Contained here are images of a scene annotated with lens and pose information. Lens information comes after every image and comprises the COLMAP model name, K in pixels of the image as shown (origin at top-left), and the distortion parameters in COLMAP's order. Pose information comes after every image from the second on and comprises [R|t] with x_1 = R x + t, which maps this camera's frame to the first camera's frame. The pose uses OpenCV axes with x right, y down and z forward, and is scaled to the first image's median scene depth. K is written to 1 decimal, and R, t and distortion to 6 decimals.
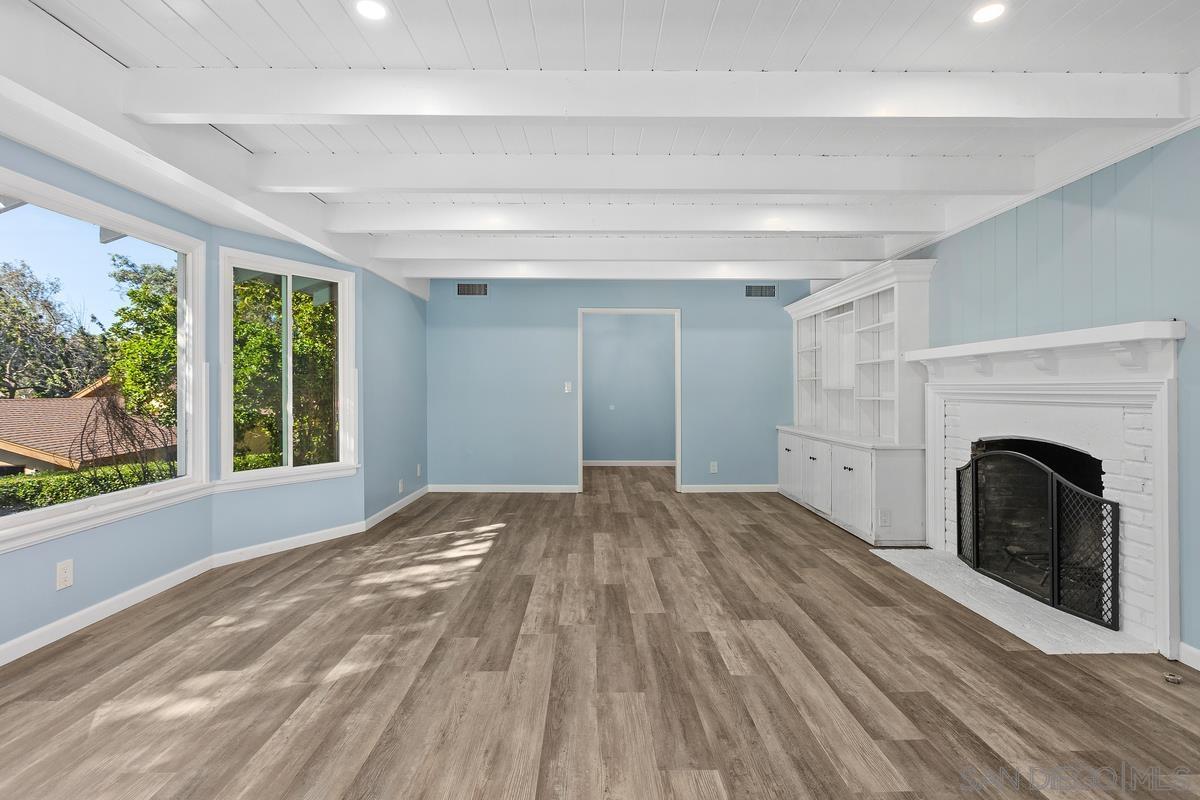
lens RADIAL K [[561.0, 0, 600.2], [0, 561.0, 397.1], [0, 0, 1]] dist [-0.001939, -0.001656]
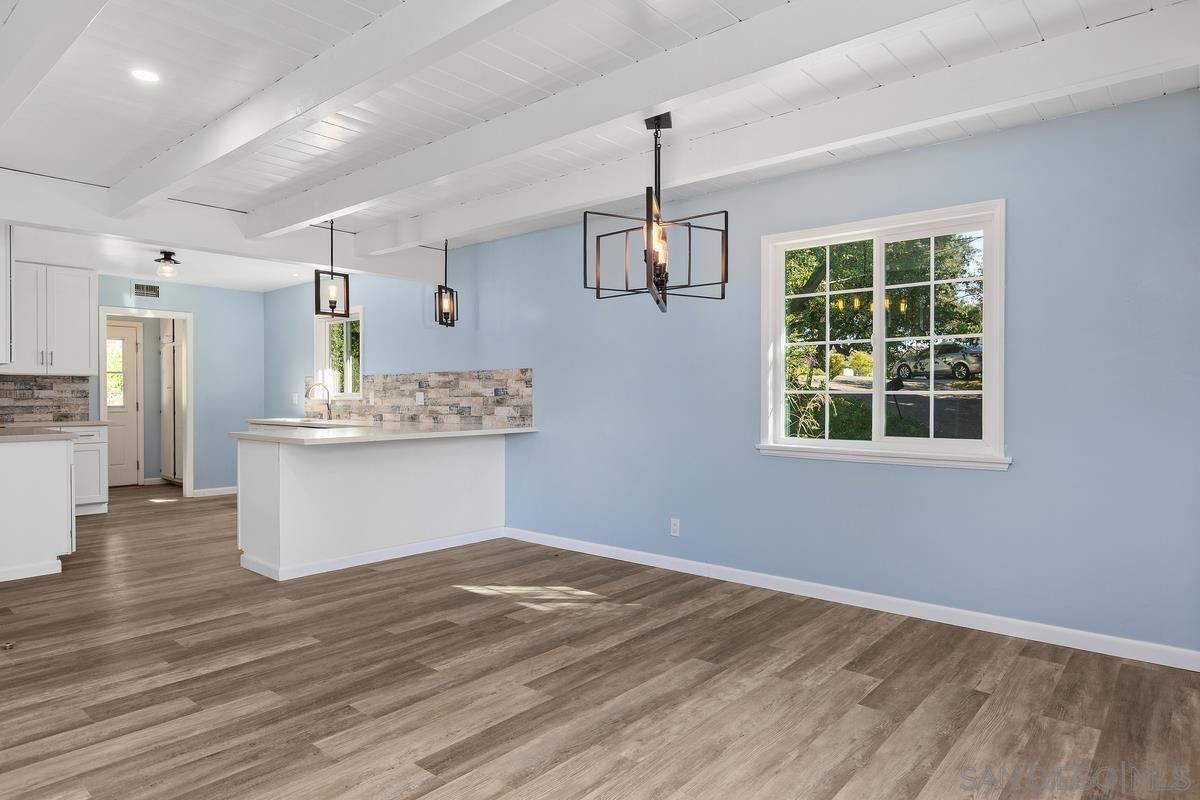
lens RADIAL K [[708.8, 0, 604.6], [0, 708.8, 401.3], [0, 0, 1]] dist [0.003316, -0.001660]
pose [[-0.748429, -0.002414, 0.663210, -0.665571], [0.012165, 0.999775, 0.017366, -0.010334], [-0.663103, 0.021065, -0.748232, 0.965750]]
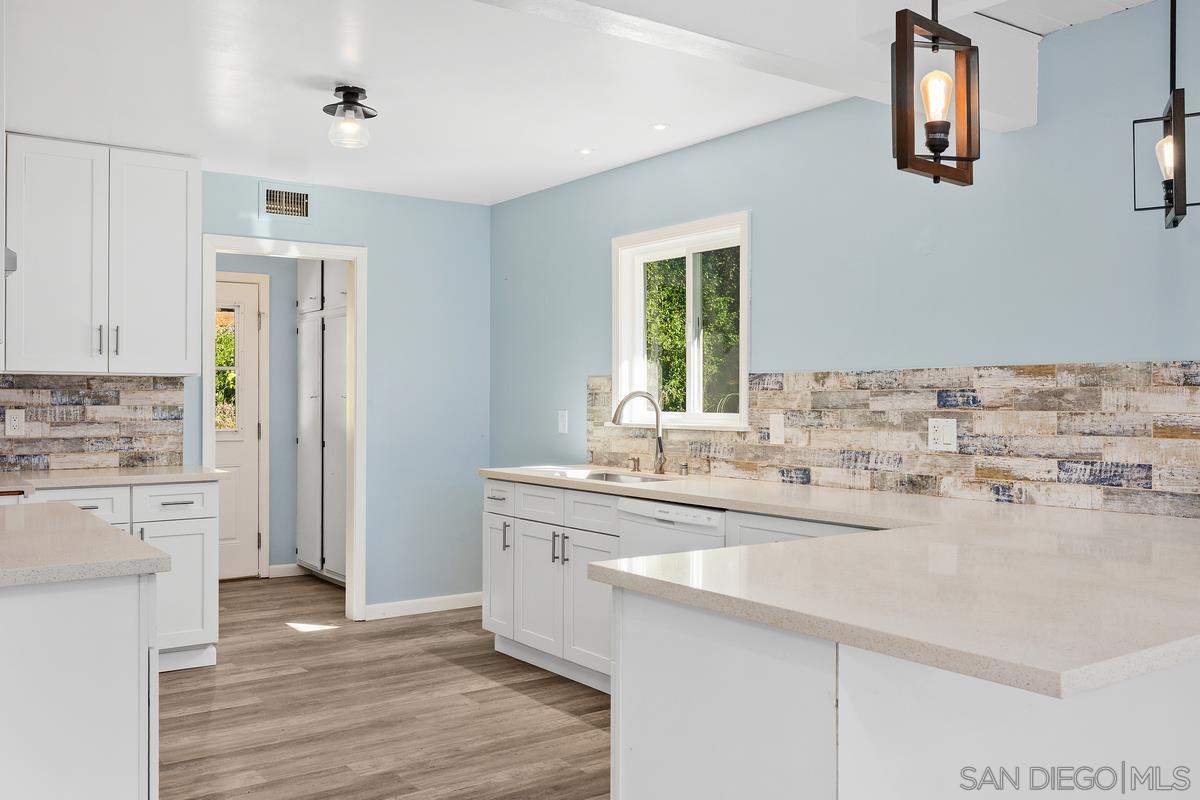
lens RADIAL K [[1045.4, 0, 609.2], [0, 1045.4, 394.0], [0, 0, 1]] dist [-0.011354, 0.010446]
pose [[-0.575544, 0.003616, 0.817763, 0.453211], [0.010646, 0.999939, 0.003072, -0.044737], [-0.817702, 0.010474, -0.575547, 0.735028]]
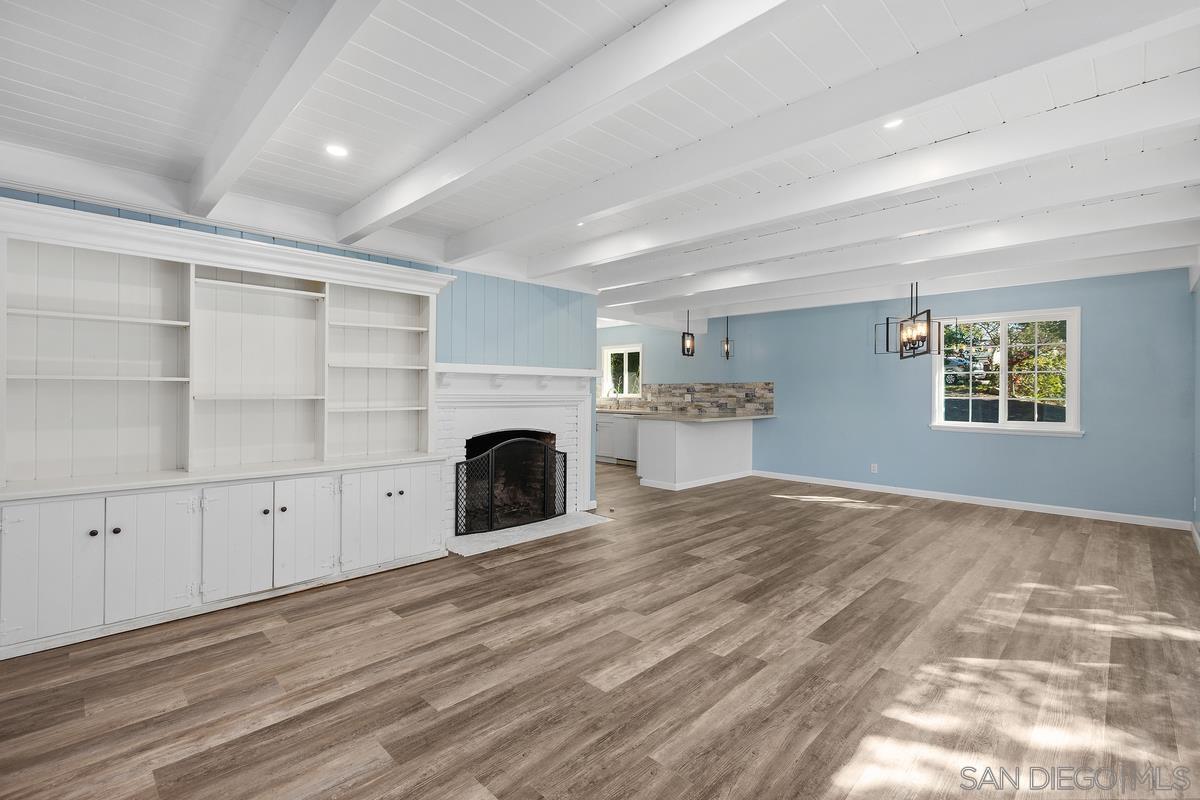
lens RADIAL K [[532.9, 0, 604.9], [0, 532.9, 401.6], [0, 0, 1]] dist [-0.000932, 0.000513]
pose [[-0.700577, -0.014685, 0.713426, -0.544916], [0.005543, 0.999646, 0.026020, -0.046981], [-0.713555, 0.022183, -0.700248, 2.094230]]
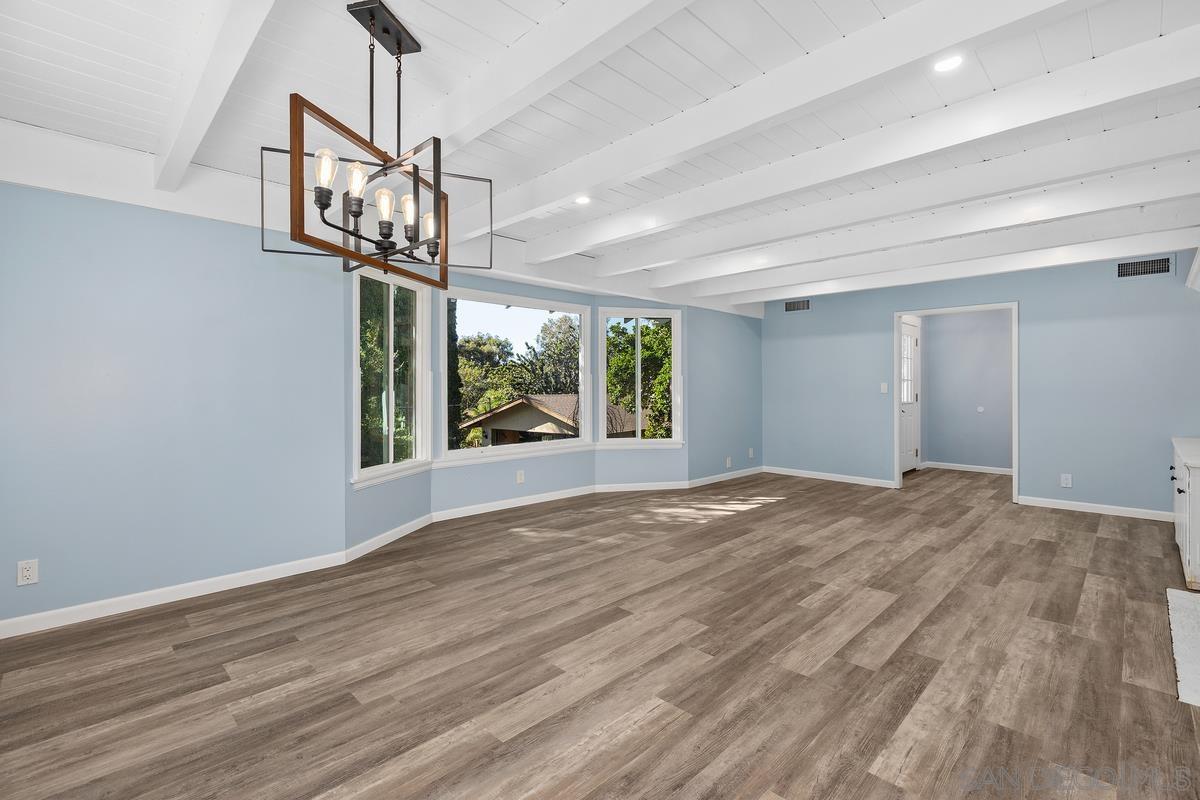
lens RADIAL K [[532.9, 0, 604.0], [0, 532.9, 388.7], [0, 0, 1]] dist [-0.000932, 0.000513]
pose [[0.699109, 0.001370, -0.715014, 0.644935], [-0.011260, 0.999895, -0.009093, -0.002092], [0.714927, 0.014408, 0.699051, -0.177850]]
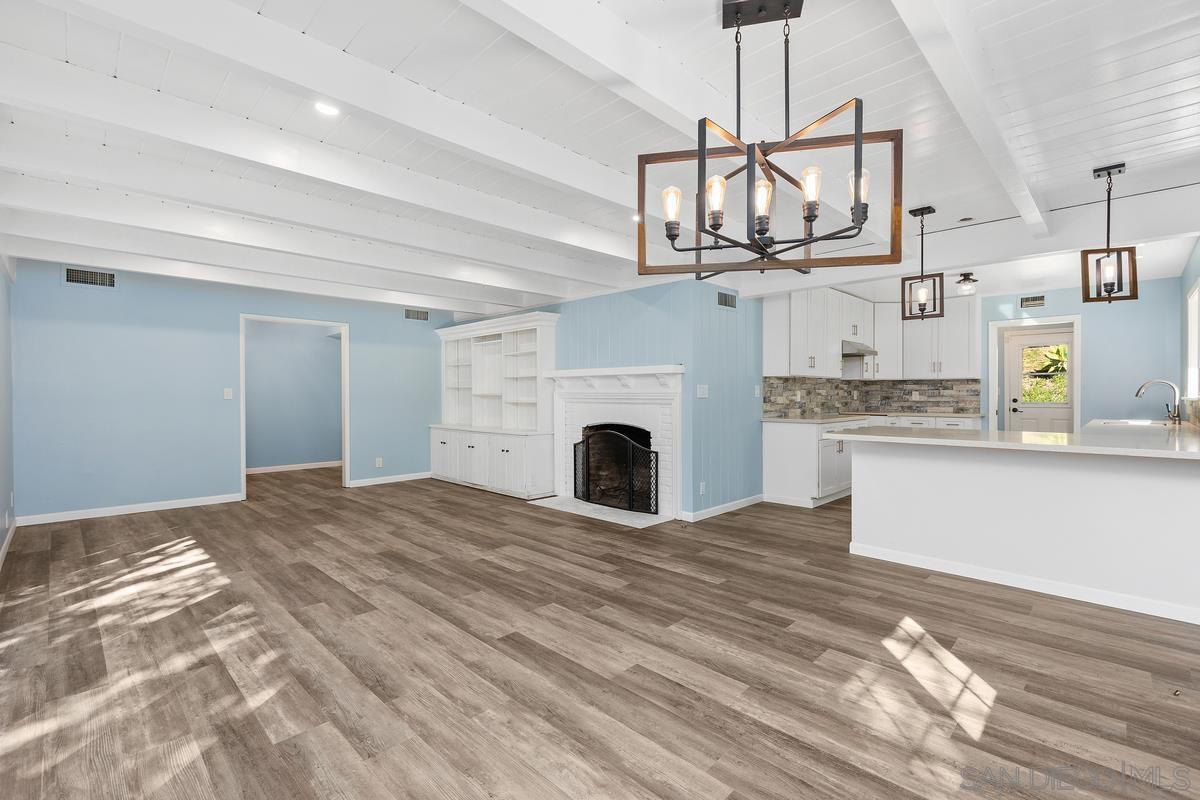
lens RADIAL K [[532.9, 0, 594.3], [0, 532.9, 394.5], [0, 0, 1]] dist [-0.000932, 0.000513]
pose [[0.718235, -0.001127, 0.695800, -0.537892], [0.009874, 0.999915, -0.008572, -0.003210], [-0.695731, 0.013027, 0.718184, -0.215295]]
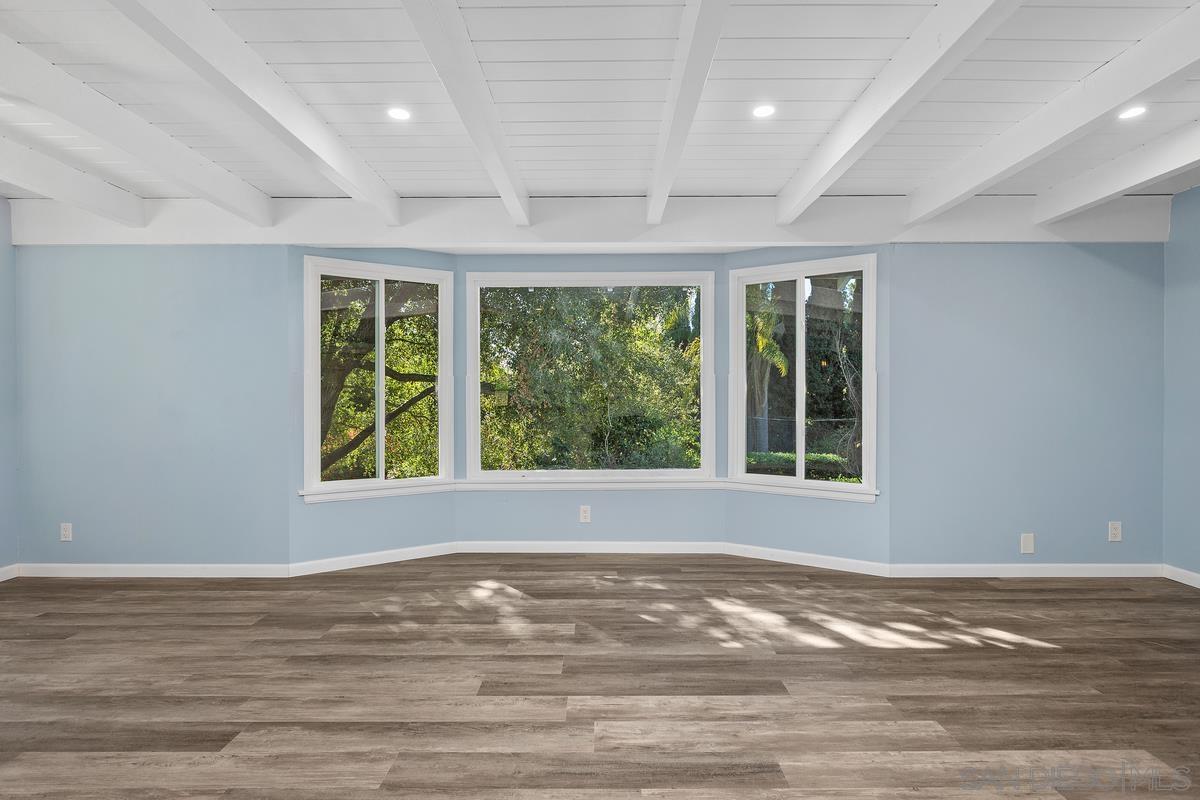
lens RADIAL K [[593.4, 0, 605.8], [0, 593.4, 402.7], [0, 0, 1]] dist [-0.001644, -0.001449]
pose [[-0.011773, 0.006822, -0.999907, 0.654574], [-0.013189, 0.999889, 0.006977, -0.009289], [0.999844, 0.013270, -0.011682, 0.972324]]
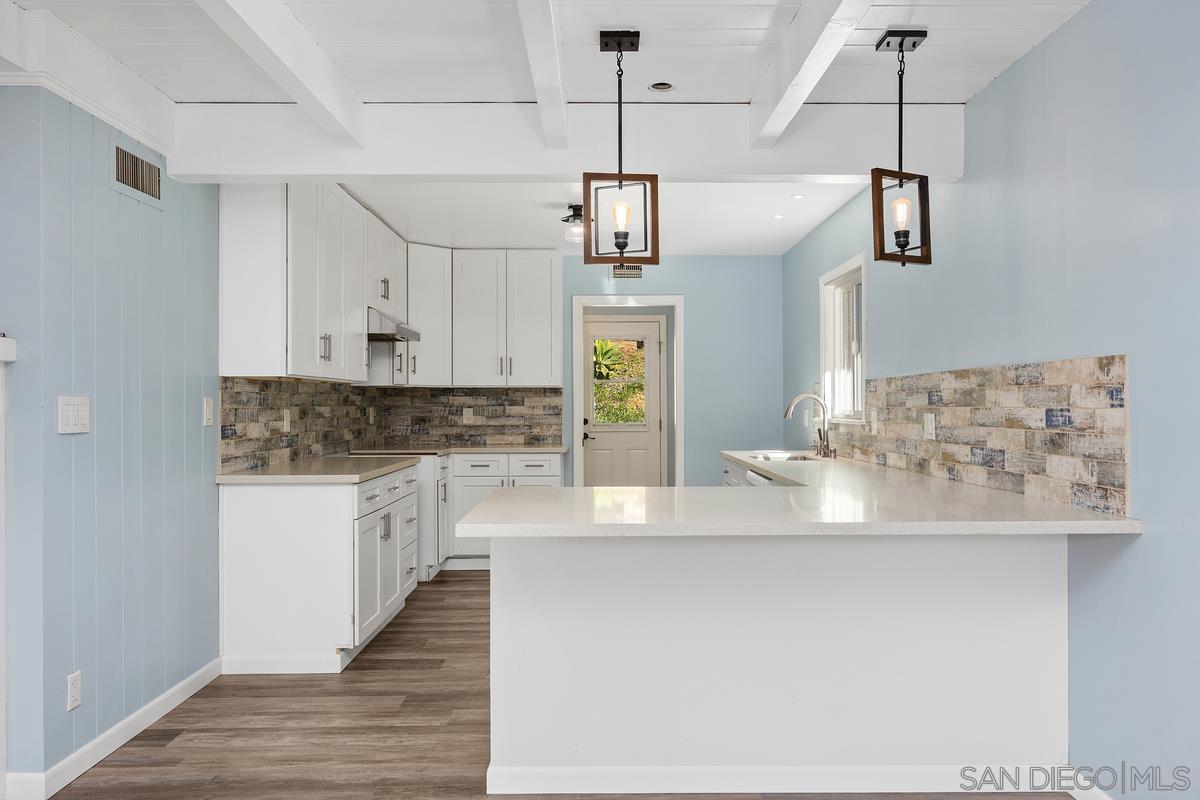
lens RADIAL K [[913.5, 0, 612.1], [0, 913.5, 402.5], [0, 0, 1]] dist [0.003415, -0.007611]
pose [[-0.002238, 0.003174, 0.999992, -0.135114], [0.015507, 0.999875, -0.003139, -0.026731], [-0.999877, 0.015500, -0.002287, 0.163725]]
